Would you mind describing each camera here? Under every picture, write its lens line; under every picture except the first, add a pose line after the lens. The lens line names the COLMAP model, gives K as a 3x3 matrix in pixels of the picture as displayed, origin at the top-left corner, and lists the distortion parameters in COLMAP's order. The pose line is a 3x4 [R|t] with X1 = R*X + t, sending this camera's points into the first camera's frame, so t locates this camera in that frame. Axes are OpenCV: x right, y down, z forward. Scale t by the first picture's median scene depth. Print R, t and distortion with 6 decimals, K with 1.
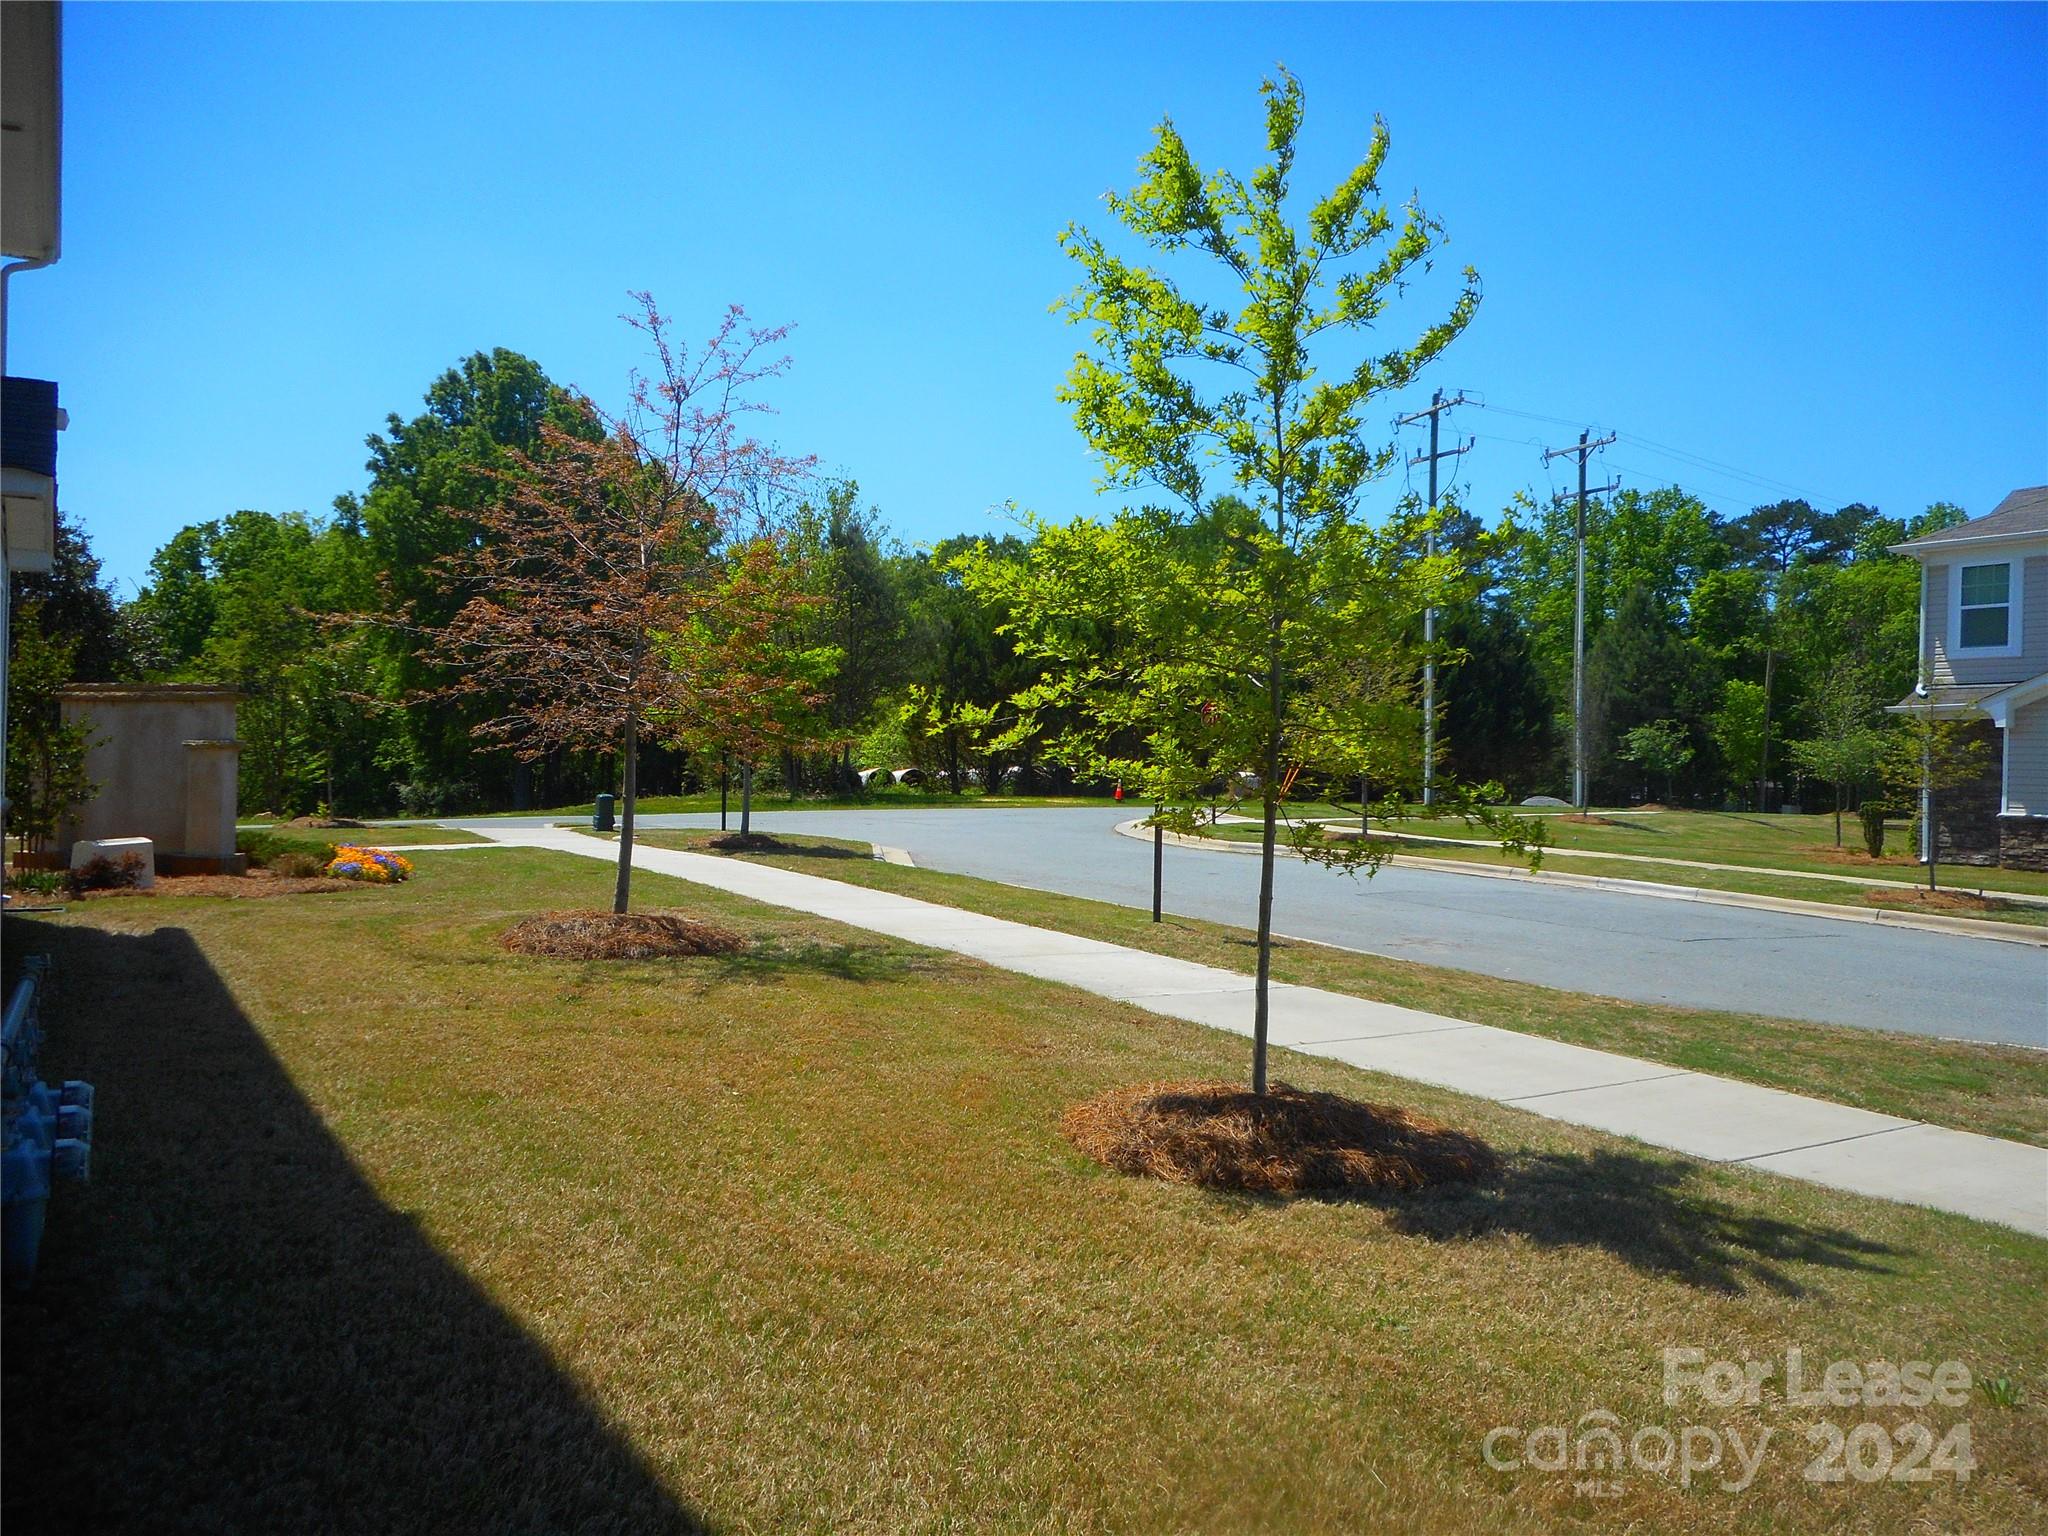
lens RADIAL K [[1553.7, 0, 1023.0], [0, 1553.7, 768.7], [0, 0, 1]] dist [-0.005759, -0.002099]
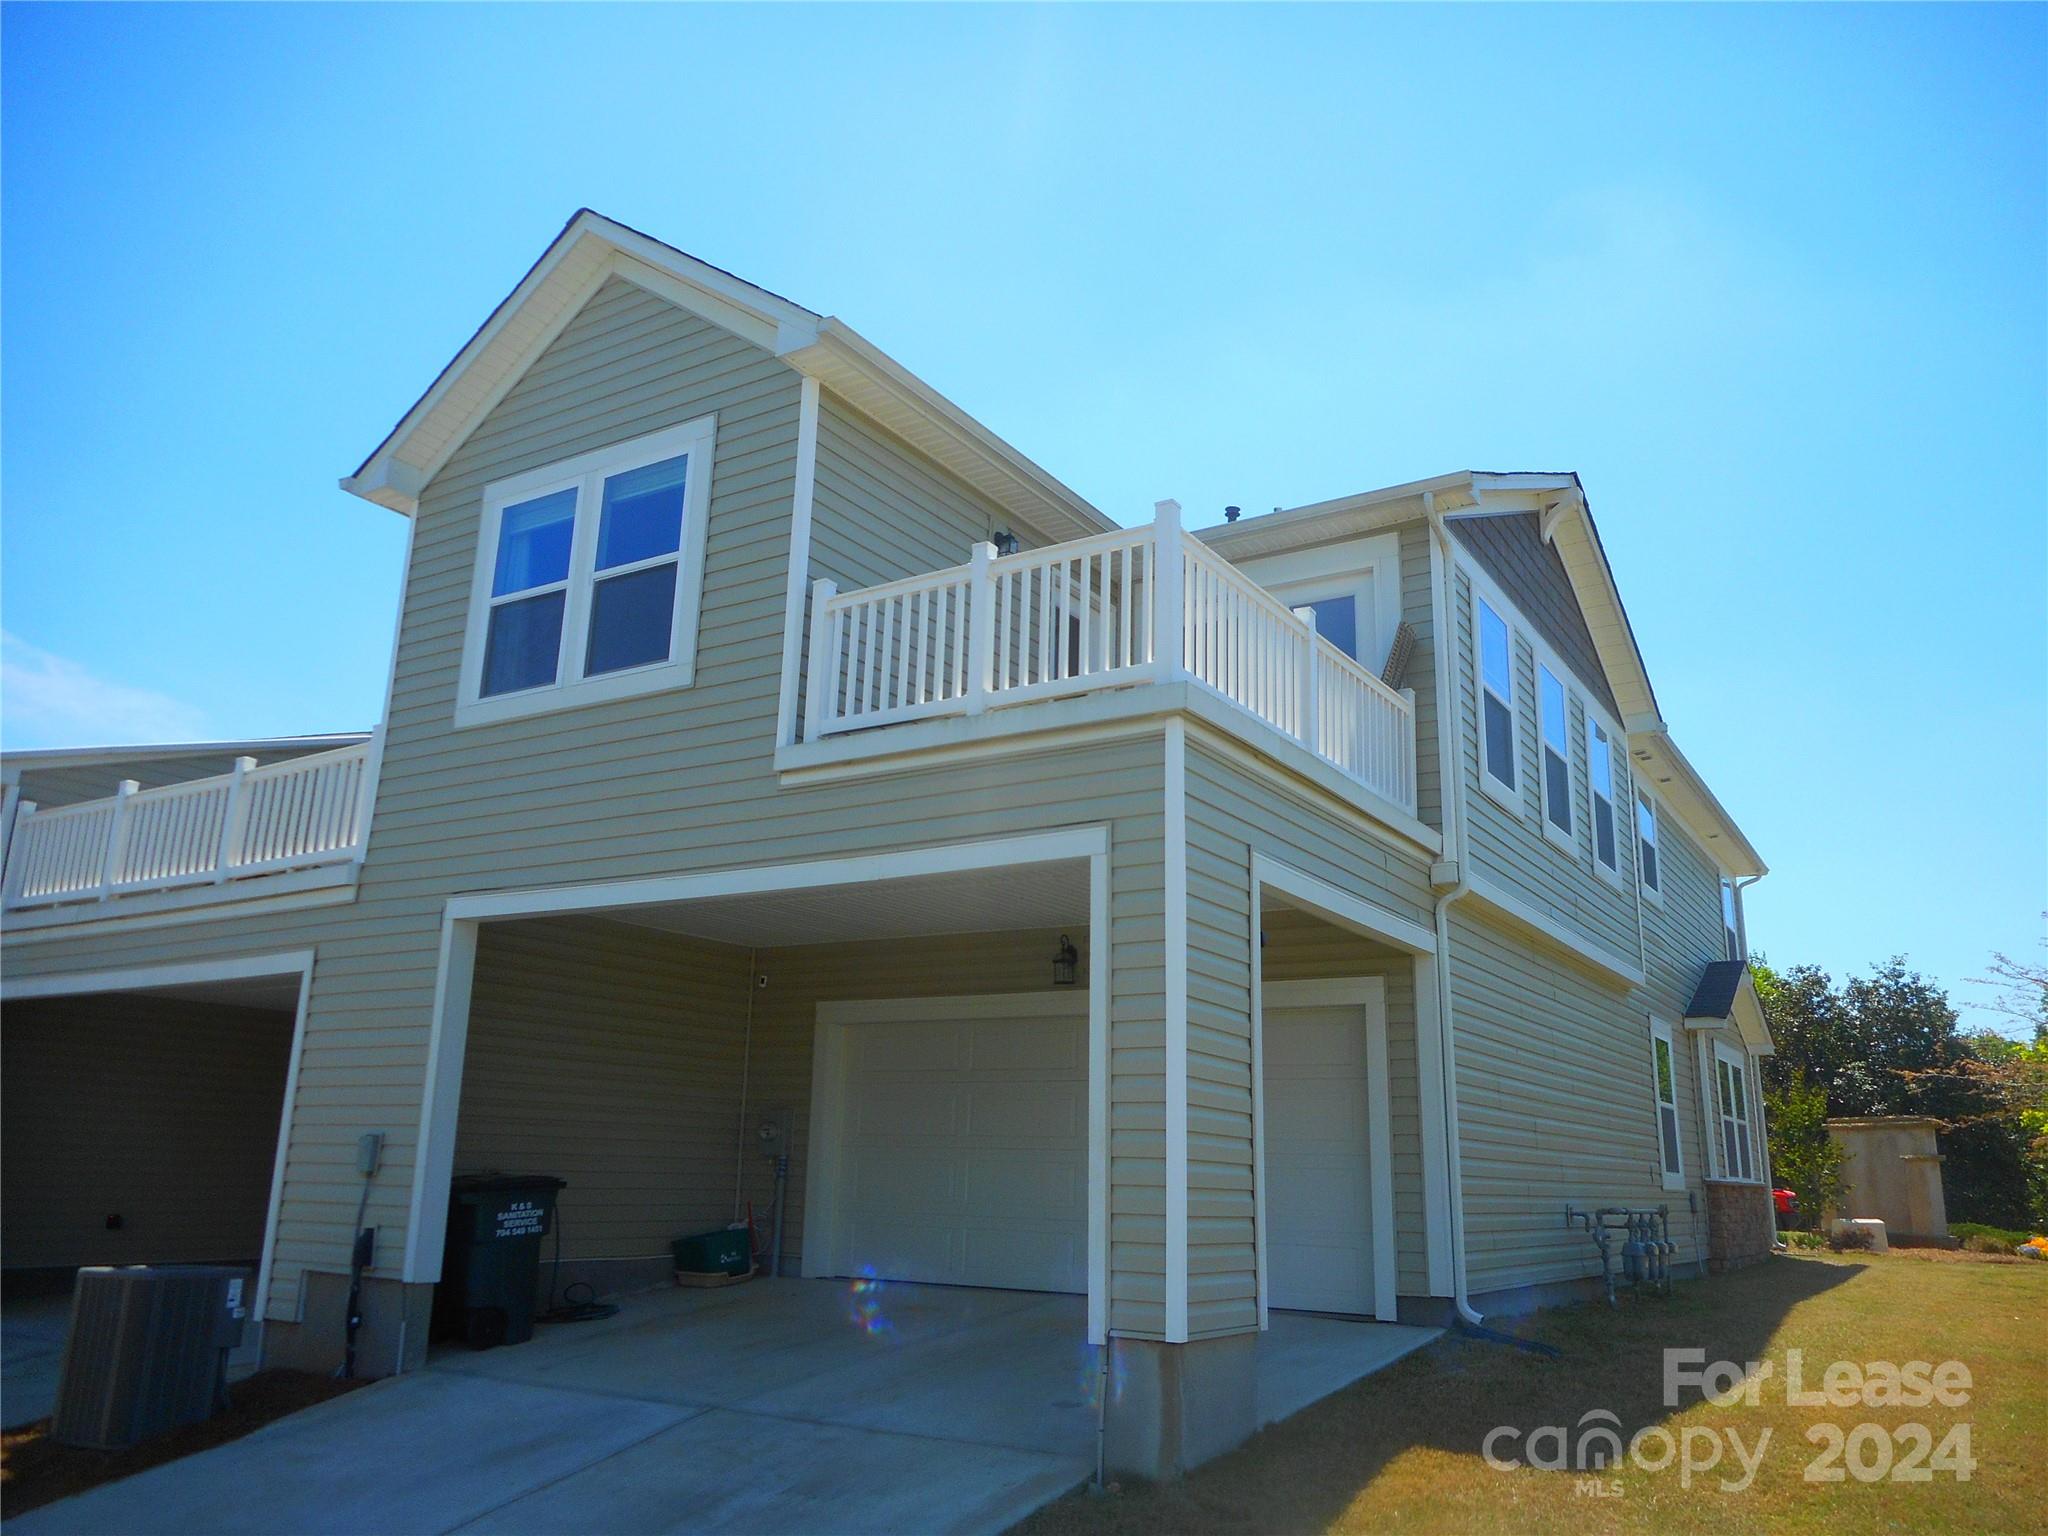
lens RADIAL K [[1553.7, 0, 1025.0], [0, 1553.7, 764.6], [0, 0, 1]] dist [-0.005759, -0.002099]
pose [[0.439446, -0.222739, -0.870215, 0.482097], [-0.027453, 0.964986, -0.260860, 0.031921], [0.897849, 0.138524, 0.417944, -0.451835]]
